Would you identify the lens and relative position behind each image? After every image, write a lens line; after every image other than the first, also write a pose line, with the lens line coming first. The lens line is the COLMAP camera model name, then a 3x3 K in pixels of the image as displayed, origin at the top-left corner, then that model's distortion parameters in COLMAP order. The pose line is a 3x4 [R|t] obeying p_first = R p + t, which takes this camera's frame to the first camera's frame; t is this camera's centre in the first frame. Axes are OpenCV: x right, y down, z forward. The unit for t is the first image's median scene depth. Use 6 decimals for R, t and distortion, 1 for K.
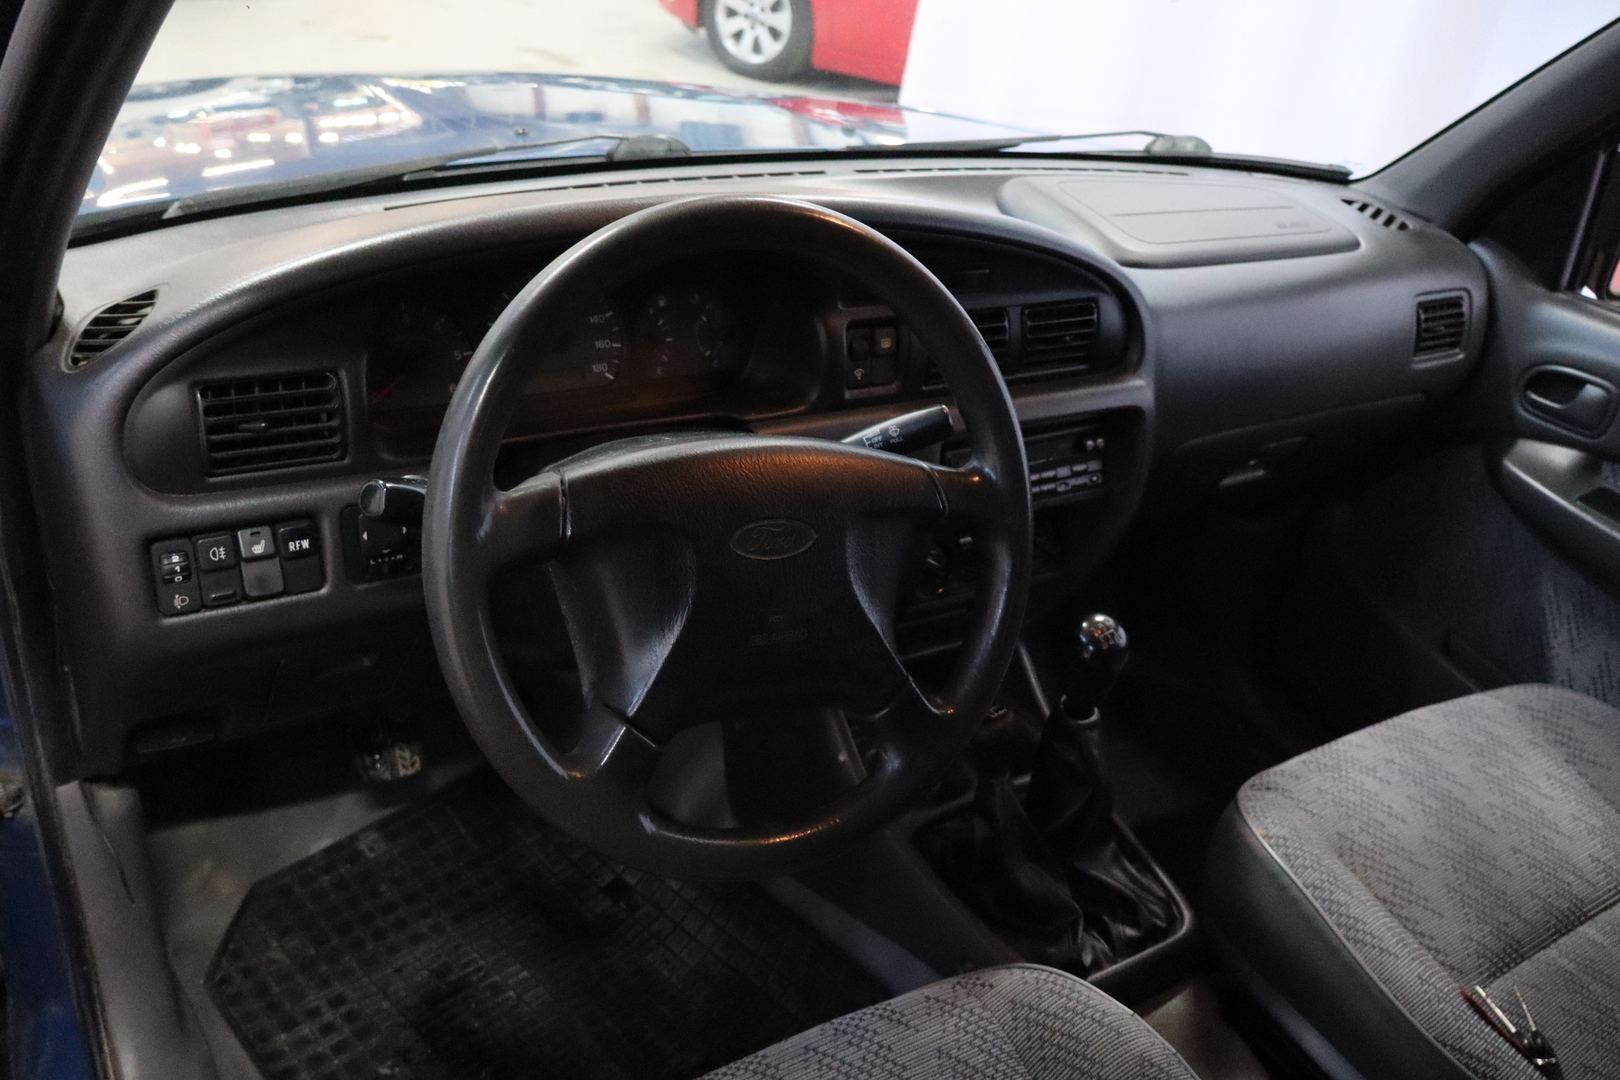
lens RADIAL K [[1377.7, 0, 810.0], [0, 1377.7, 540.0], [0, 0, 1]] dist [0.003060, 0.006560]
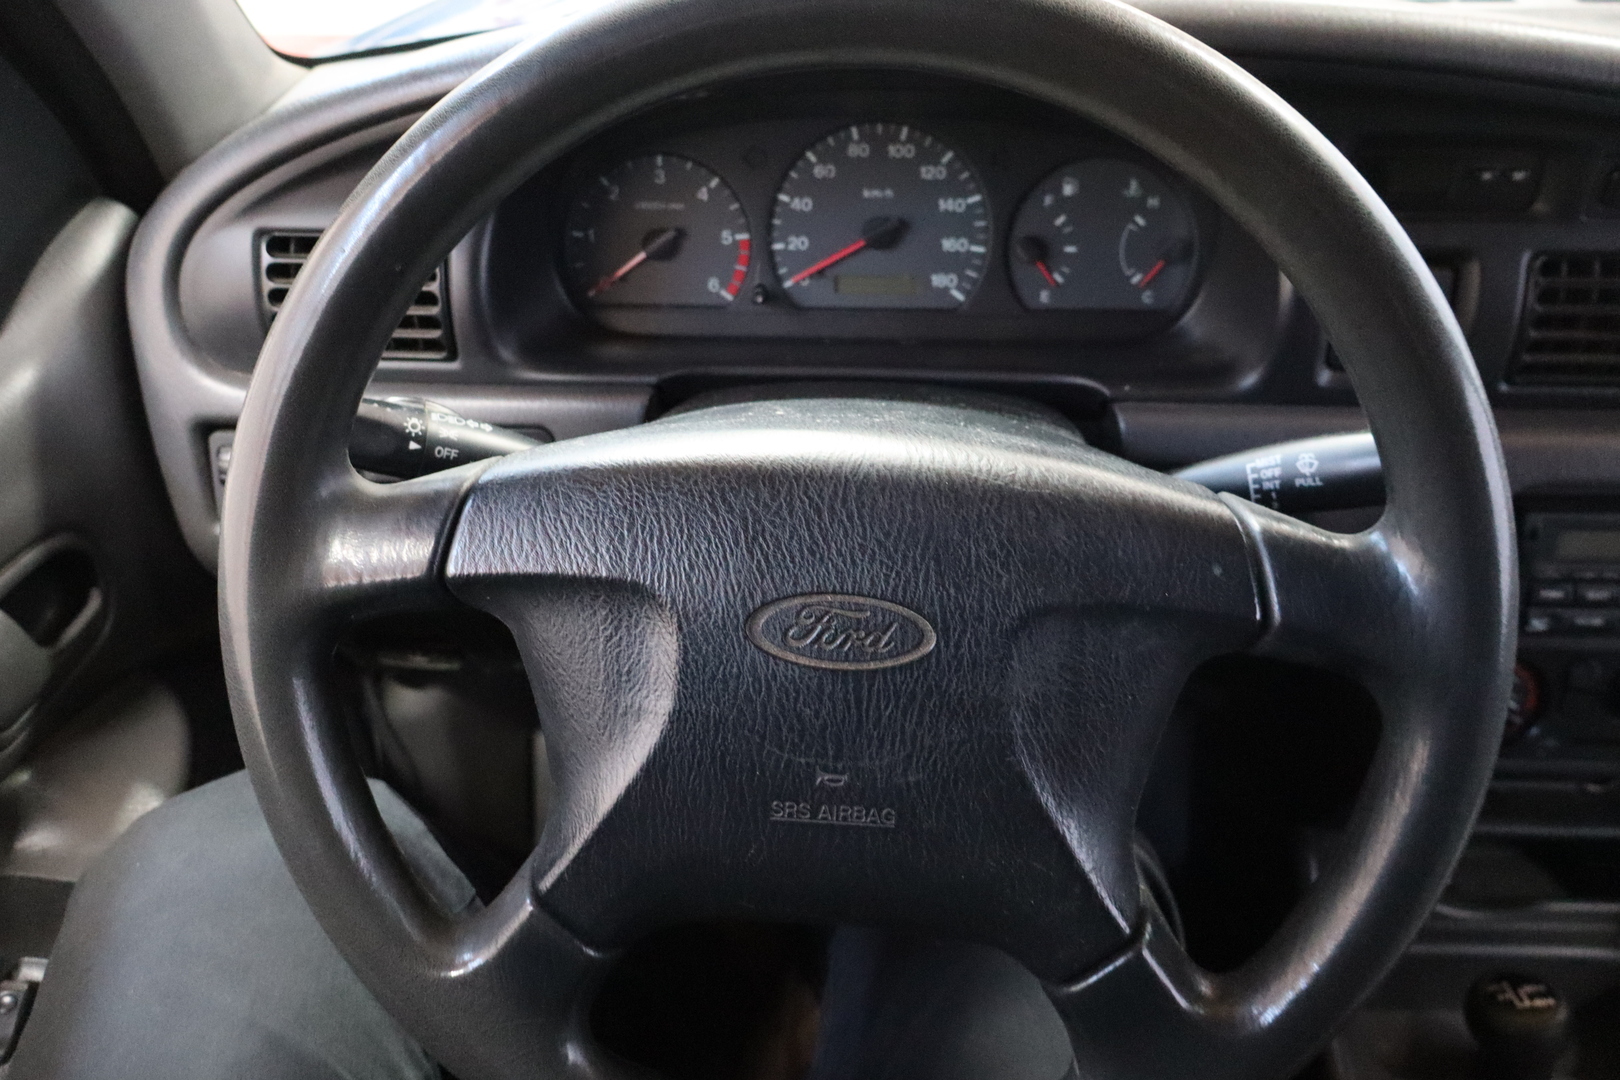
lens RADIAL K [[1395.1, 0, 810.0], [0, 1395.1, 540.0], [0, 0, 1]] dist [-0.005345, 0.002973]
pose [[0.793408, 0.224784, -0.565664, 0.198317], [-0.181874, 0.974407, 0.132111, -0.081181], [0.580883, -0.001938, 0.813984, 0.426402]]
